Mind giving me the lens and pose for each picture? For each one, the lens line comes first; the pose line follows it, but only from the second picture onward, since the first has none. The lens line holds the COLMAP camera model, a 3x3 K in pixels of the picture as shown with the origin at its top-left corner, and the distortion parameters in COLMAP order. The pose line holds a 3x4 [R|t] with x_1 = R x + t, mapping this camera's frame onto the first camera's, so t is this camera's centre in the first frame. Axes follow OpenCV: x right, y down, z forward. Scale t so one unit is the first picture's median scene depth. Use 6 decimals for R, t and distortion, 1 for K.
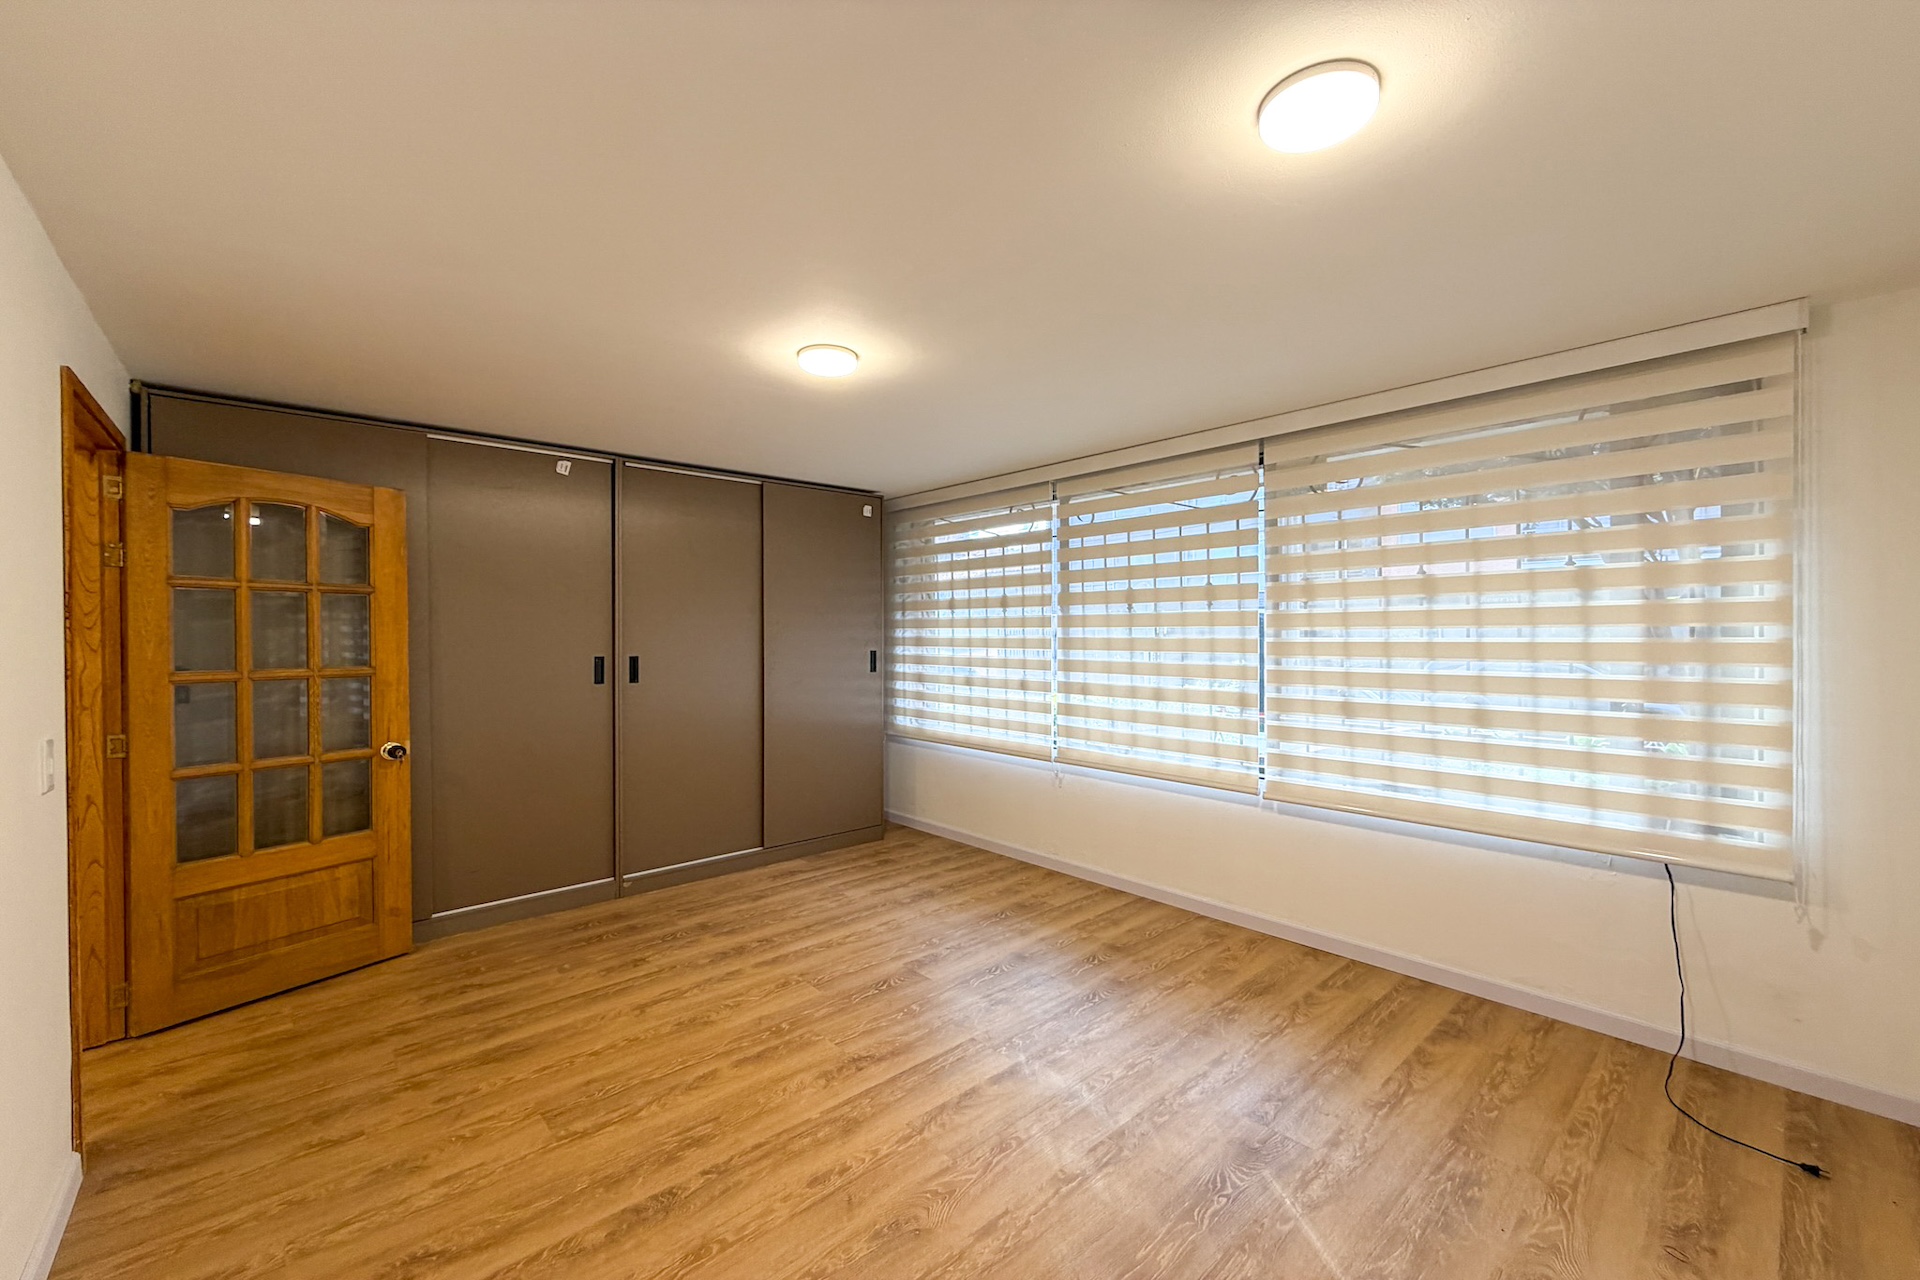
lens RADIAL K [[766.5, 0, 957.3], [0, 766.5, 640.3], [0, 0, 1]] dist [-0.000471, 0.000024]
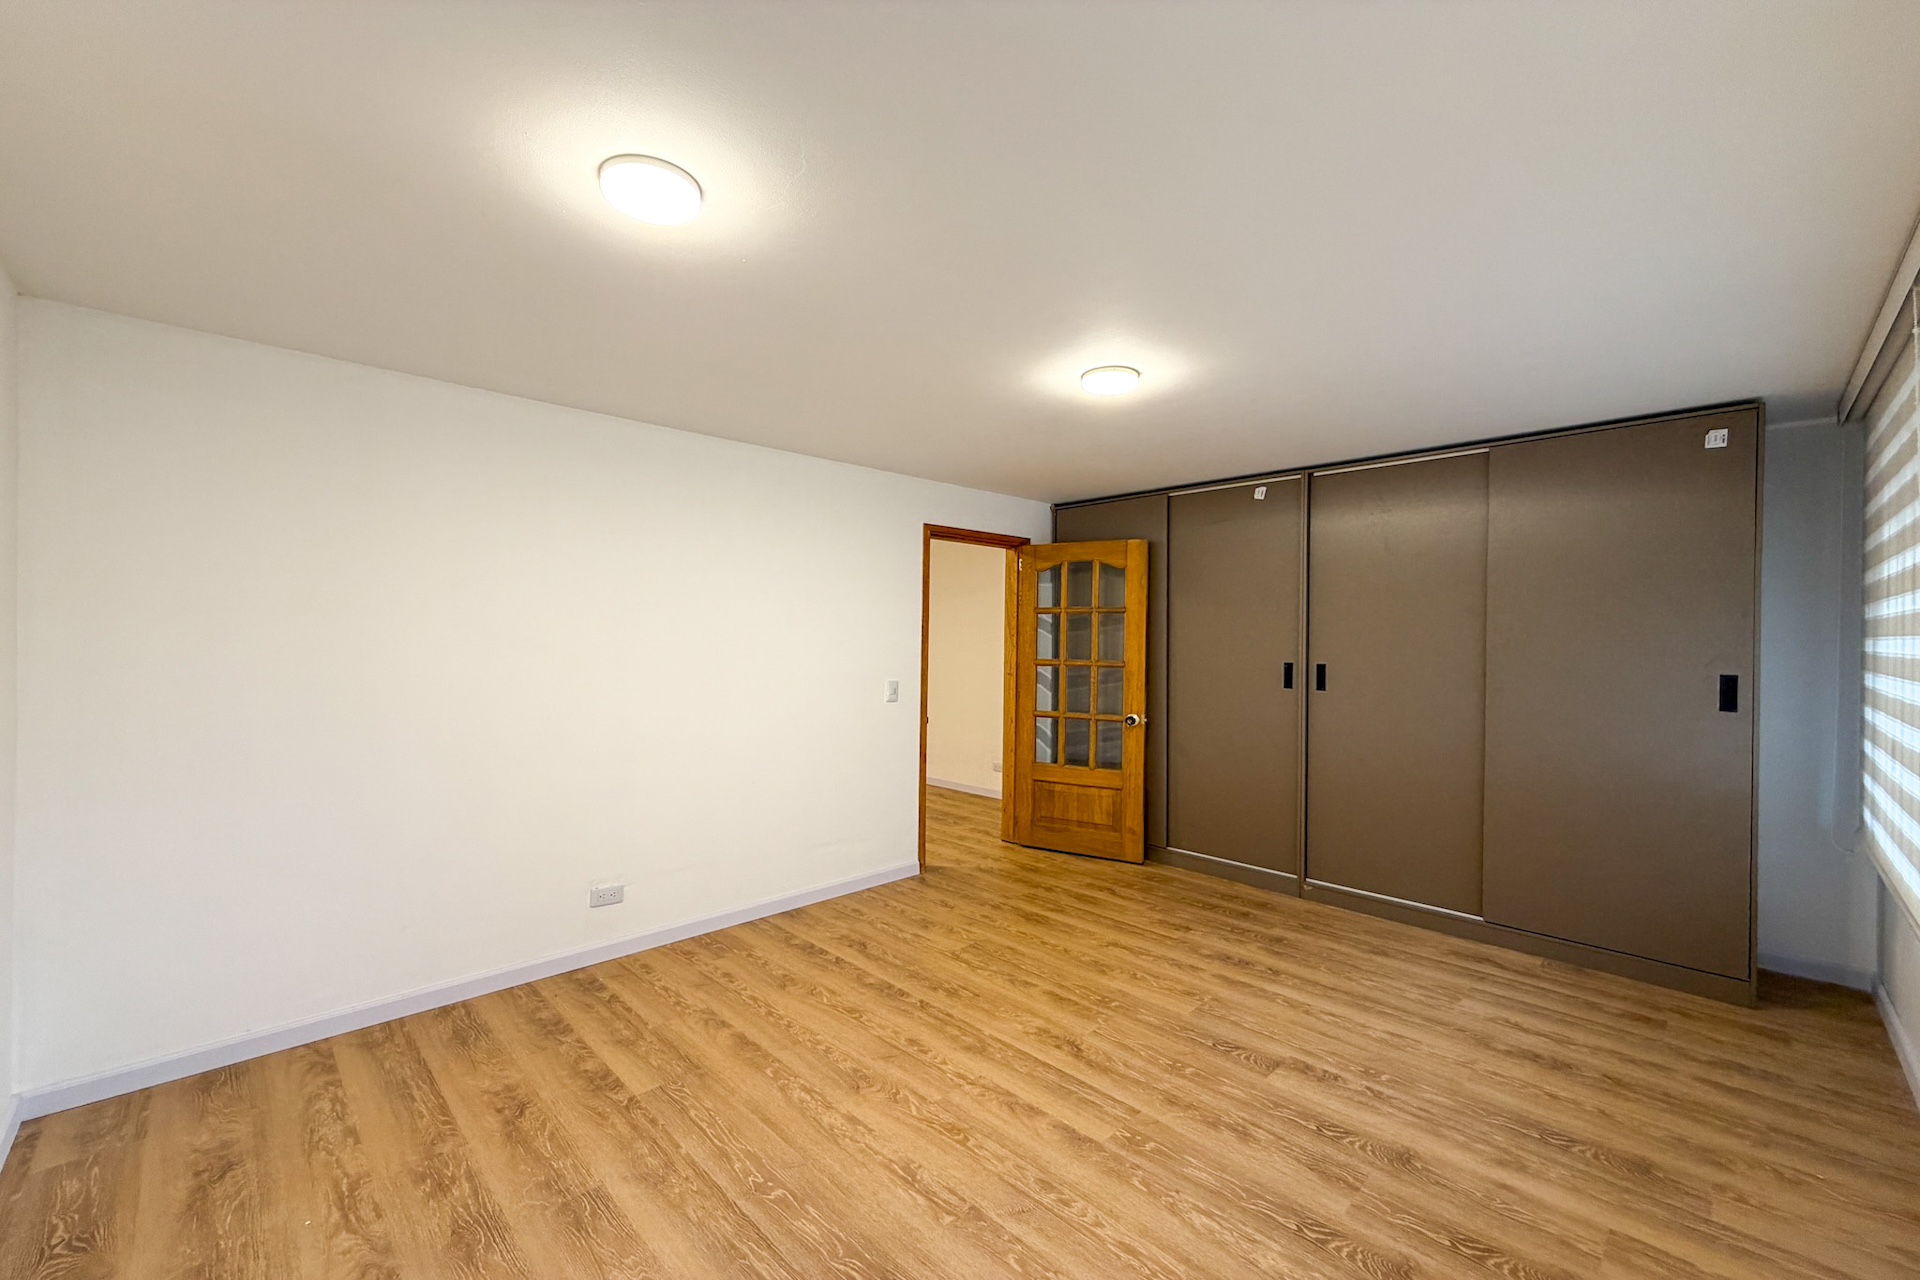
lens RADIAL K [[766.5, 0, 957.3], [0, 766.5, 640.3], [0, 0, 1]] dist [-0.000471, 0.000024]
pose [[0.039674, 0.005460, -0.999198, 0.710849], [-0.018091, 0.999825, 0.004745, -0.008089], [0.999049, 0.017889, 0.039766, 0.614334]]
